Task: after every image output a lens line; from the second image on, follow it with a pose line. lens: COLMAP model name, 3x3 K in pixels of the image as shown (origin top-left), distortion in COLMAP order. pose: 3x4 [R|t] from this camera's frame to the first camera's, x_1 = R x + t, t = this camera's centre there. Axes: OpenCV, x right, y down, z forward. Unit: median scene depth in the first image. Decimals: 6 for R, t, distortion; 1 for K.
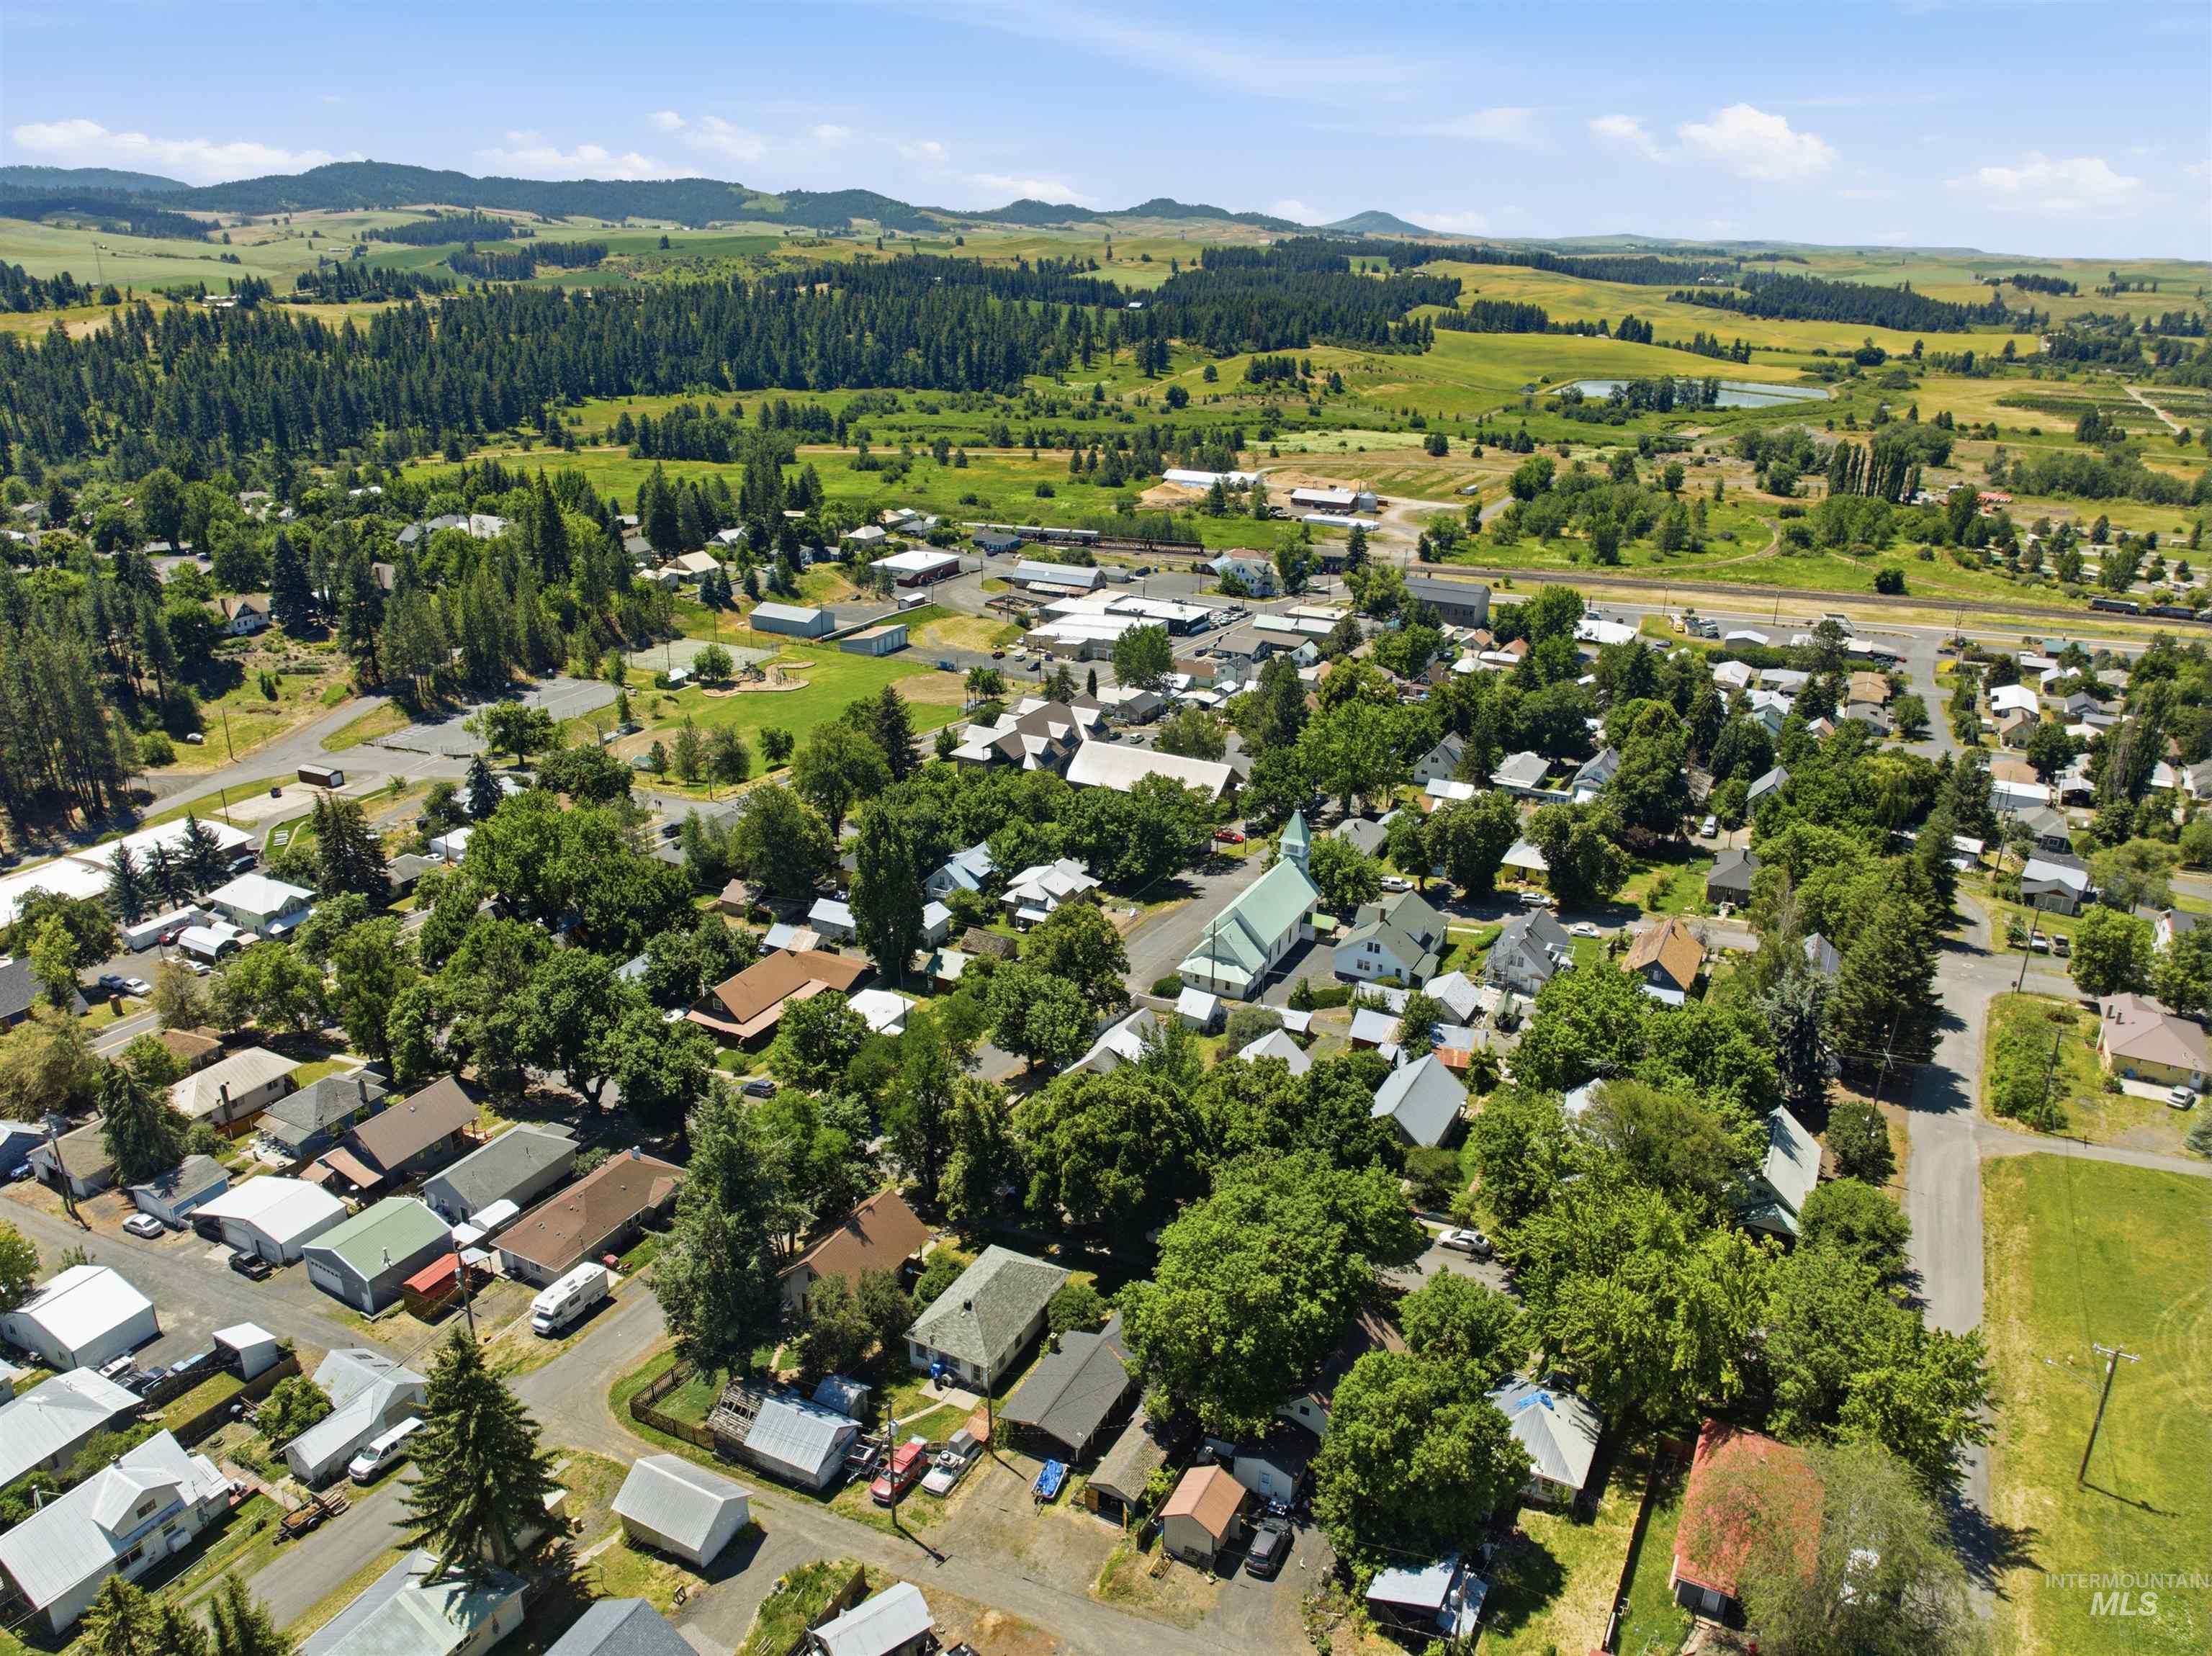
lens RADIAL K [[1606.8, 0, 1106.0], [0, 1606.8, 828.0], [0, 0, 1]] dist [-0.043231, 0.003313]
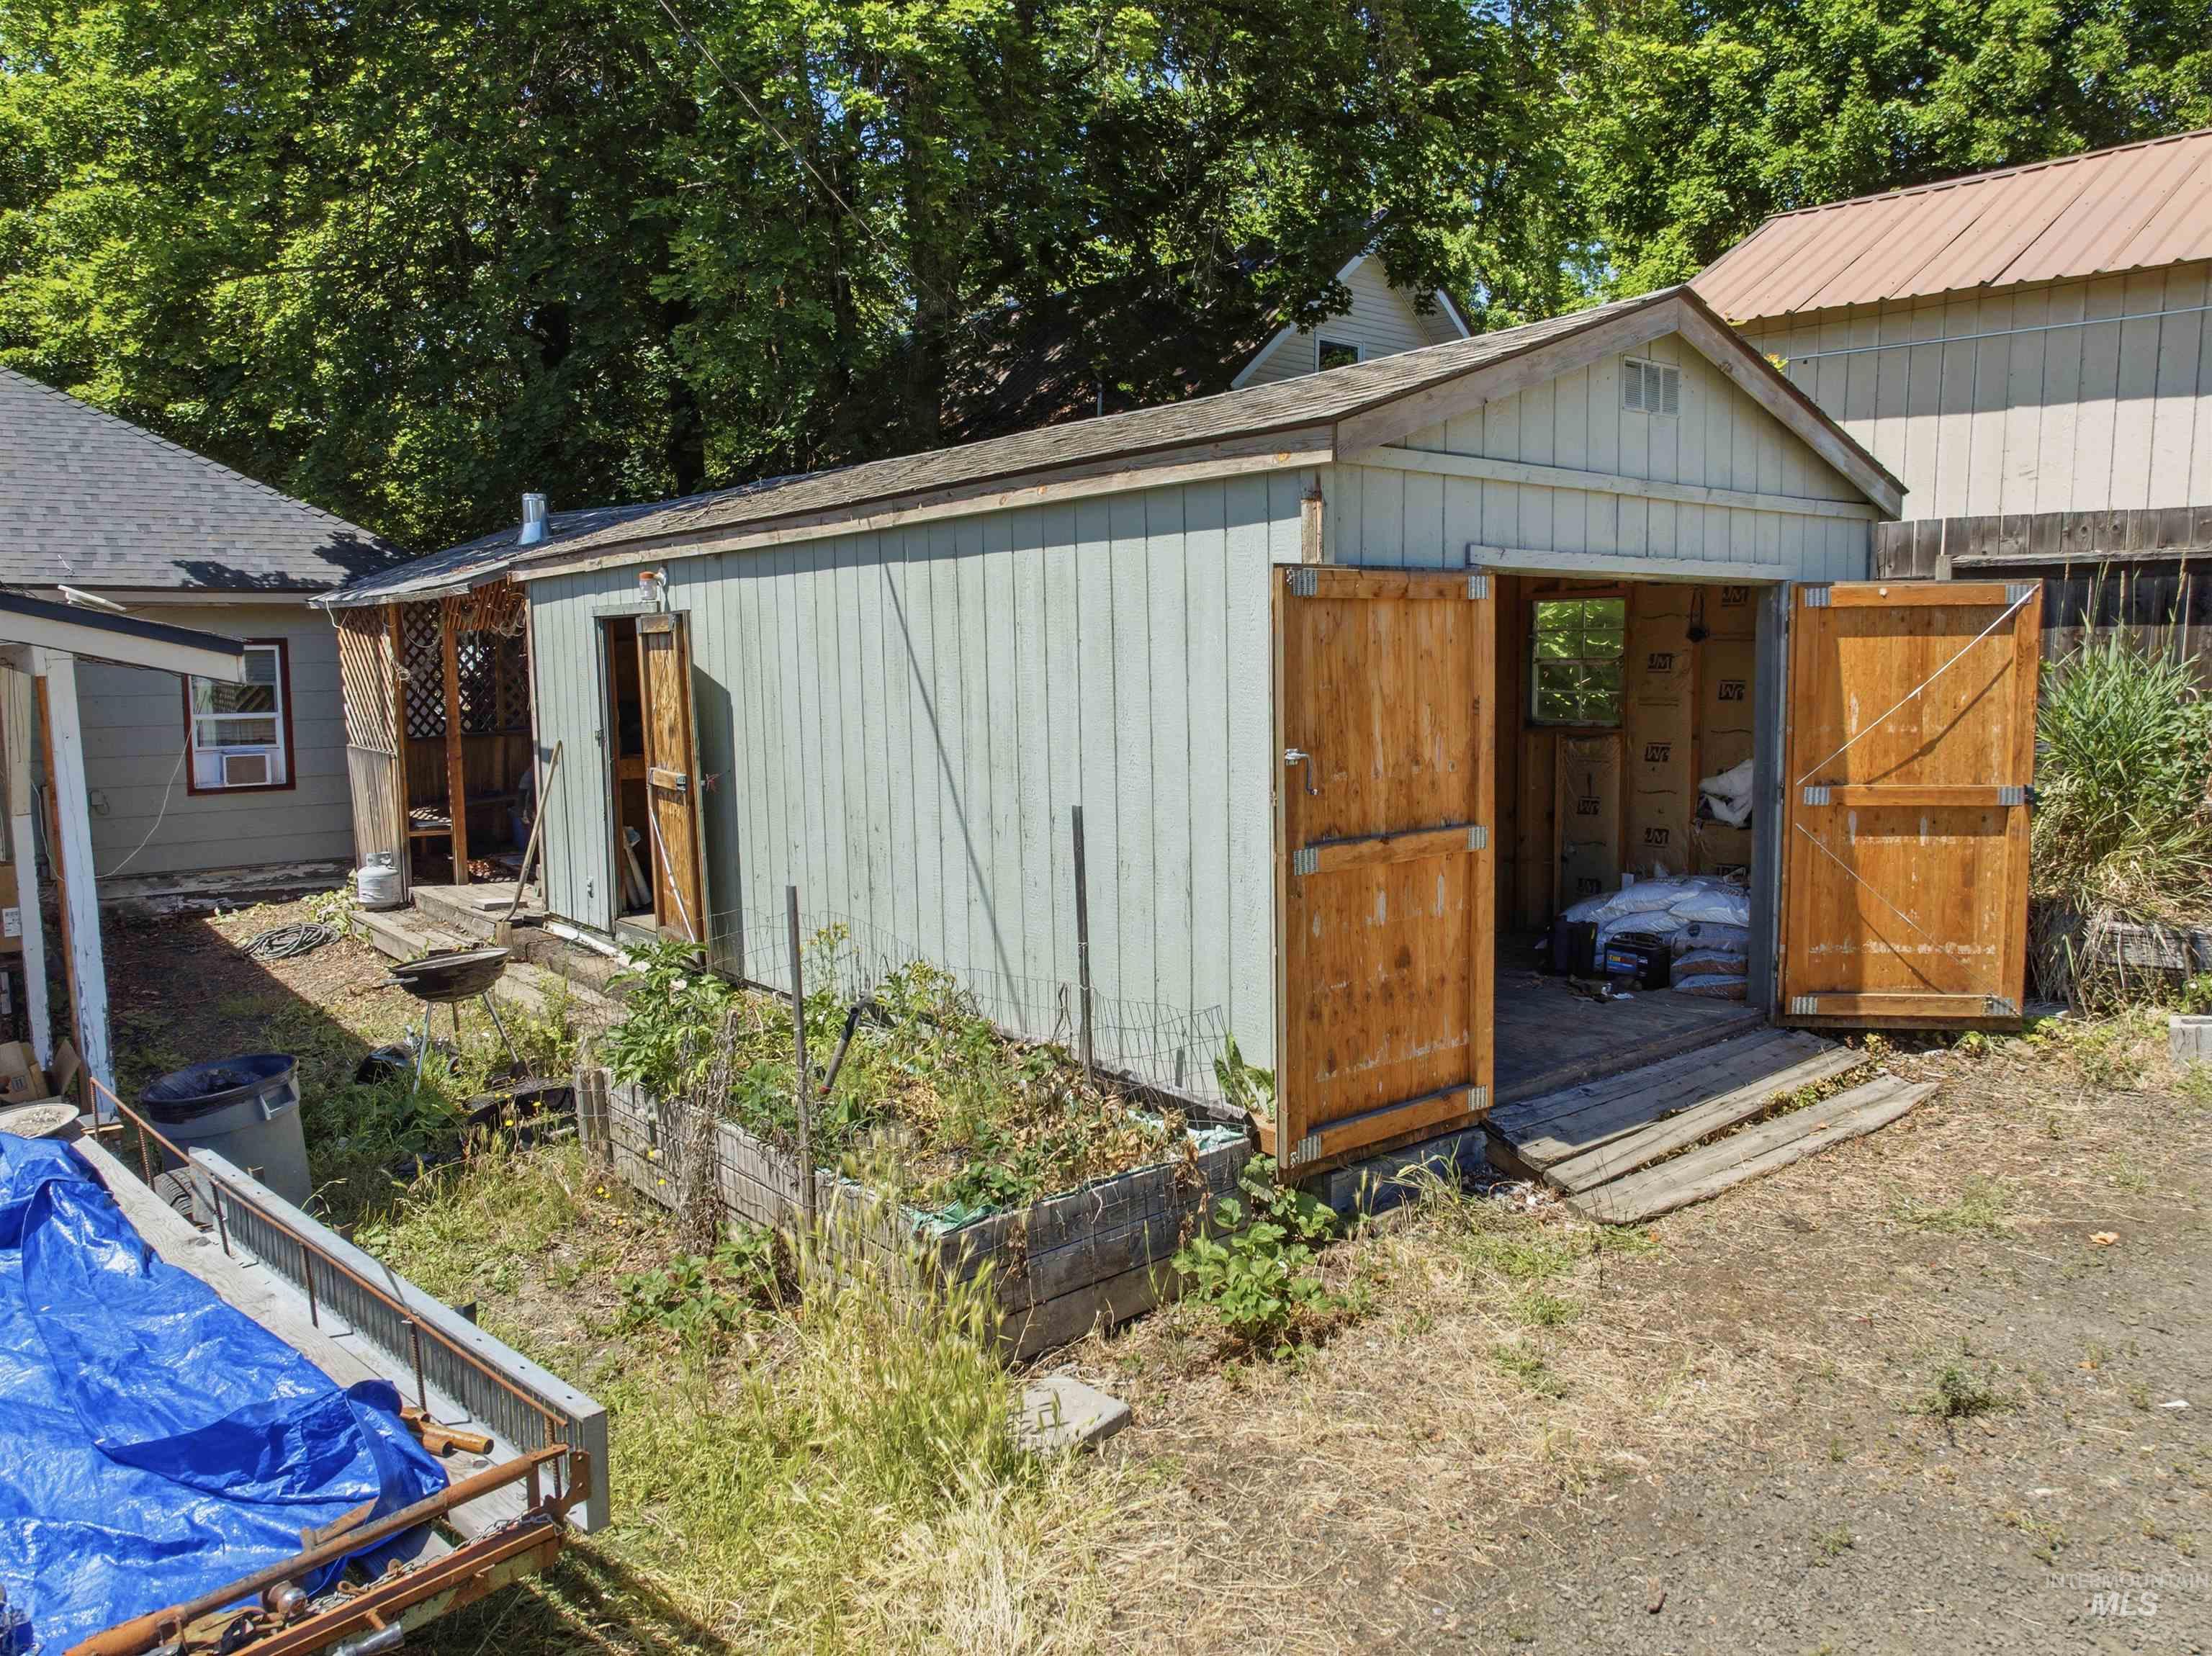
lens RADIAL K [[1561.2, 0, 1116.2], [0, 1561.2, 825.4], [0, 0, 1]] dist [-0.037709, -0.000698]
pose [[0.389460, -0.117489, 0.913519, -0.049983], [0.346444, 0.937679, -0.027103, 0.392042], [-0.853403, 0.327039, 0.405892, 0.927904]]
